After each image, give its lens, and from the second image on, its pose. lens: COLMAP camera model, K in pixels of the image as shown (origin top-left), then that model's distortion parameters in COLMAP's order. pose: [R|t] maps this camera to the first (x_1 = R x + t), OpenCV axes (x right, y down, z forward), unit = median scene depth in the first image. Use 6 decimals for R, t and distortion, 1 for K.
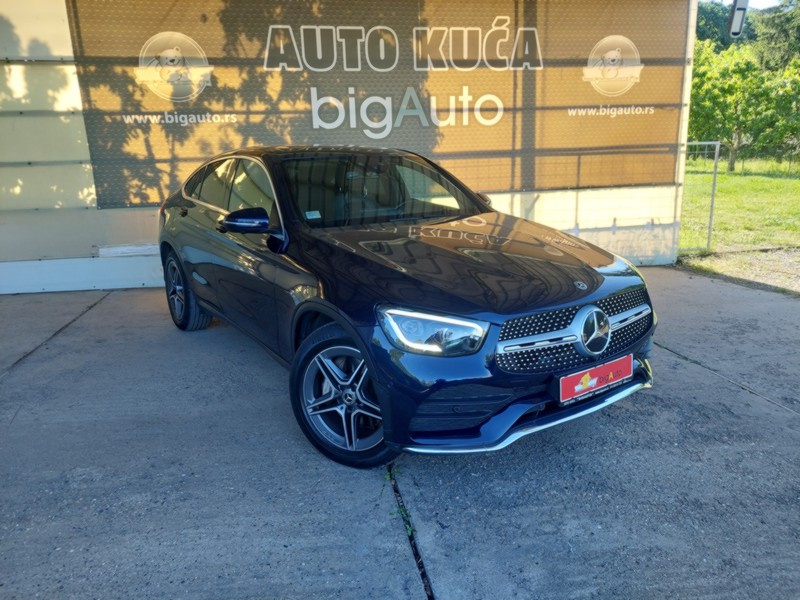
lens RADIAL K [[555.0, 0, 406.3], [0, 555.0, 293.4], [0, 0, 1]] dist [0.040373, -0.025281]
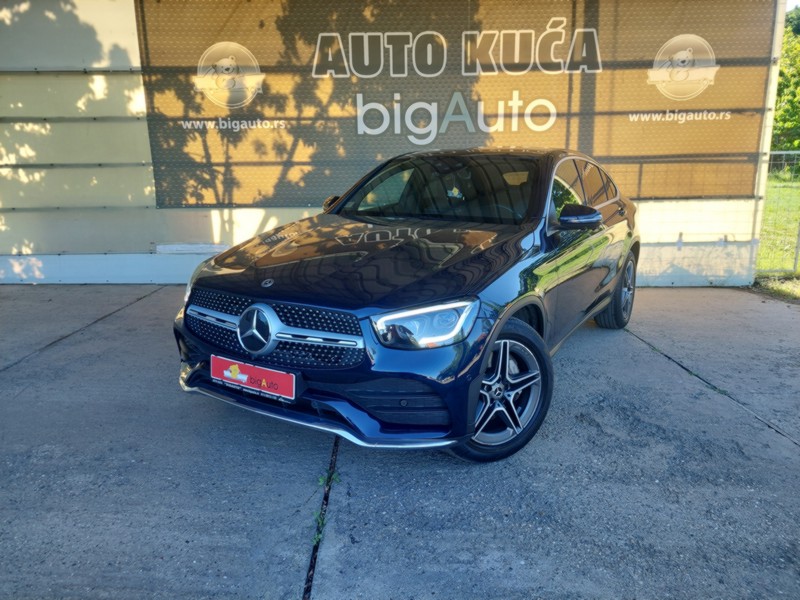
lens RADIAL K [[555.0, 0, 407.5], [0, 555.0, 295.8], [0, 0, 1]] dist [0.040373, -0.025281]
pose [[0.985316, 0.049718, -0.163339, 0.098715], [-0.052610, 0.998525, -0.013425, 0.004770], [0.162431, 0.021821, 0.986479, 0.027266]]
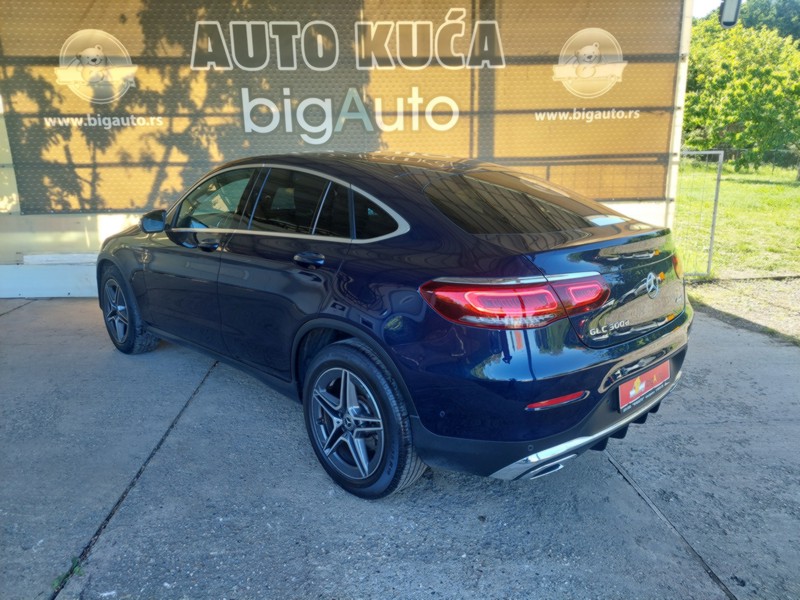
lens RADIAL K [[555.0, 0, 406.1], [0, 555.0, 299.0], [0, 0, 1]] dist [0.040373, -0.025281]
pose [[0.993139, 0.038946, -0.110260, 0.208064], [-0.038512, 0.999240, 0.006058, -0.035113], [0.110412, -0.001770, 0.993884, 0.105638]]
